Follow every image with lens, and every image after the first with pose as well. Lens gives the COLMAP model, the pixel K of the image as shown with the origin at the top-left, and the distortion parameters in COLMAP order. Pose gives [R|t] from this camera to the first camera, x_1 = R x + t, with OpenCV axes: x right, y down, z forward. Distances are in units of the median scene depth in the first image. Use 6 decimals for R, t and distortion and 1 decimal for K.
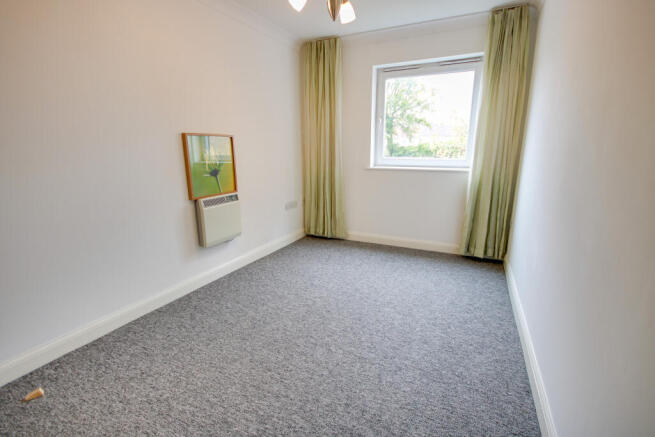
lens RADIAL K [[302.9, 0, 327.5], [0, 302.9, 218.2], [0, 0, 1]] dist [-0.000848, -0.001083]
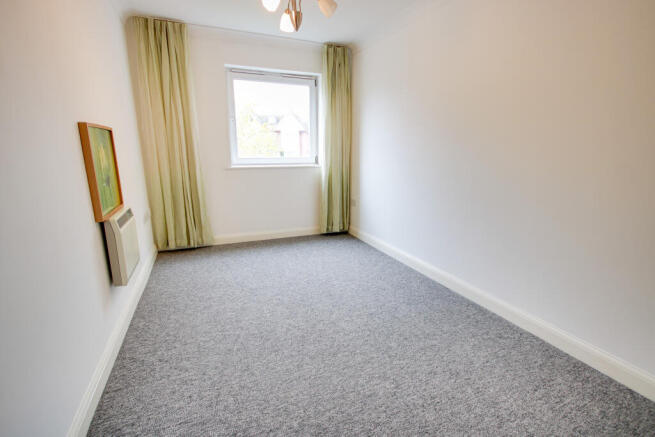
lens RADIAL K [[302.9, 0, 328.9], [0, 302.9, 216.7], [0, 0, 1]] dist [-0.000848, -0.001083]
pose [[0.670215, -0.155995, 0.725588, -0.462158], [0.158867, 0.985154, 0.065056, -0.025793], [-0.724964, 0.071670, 0.685048, 0.125310]]
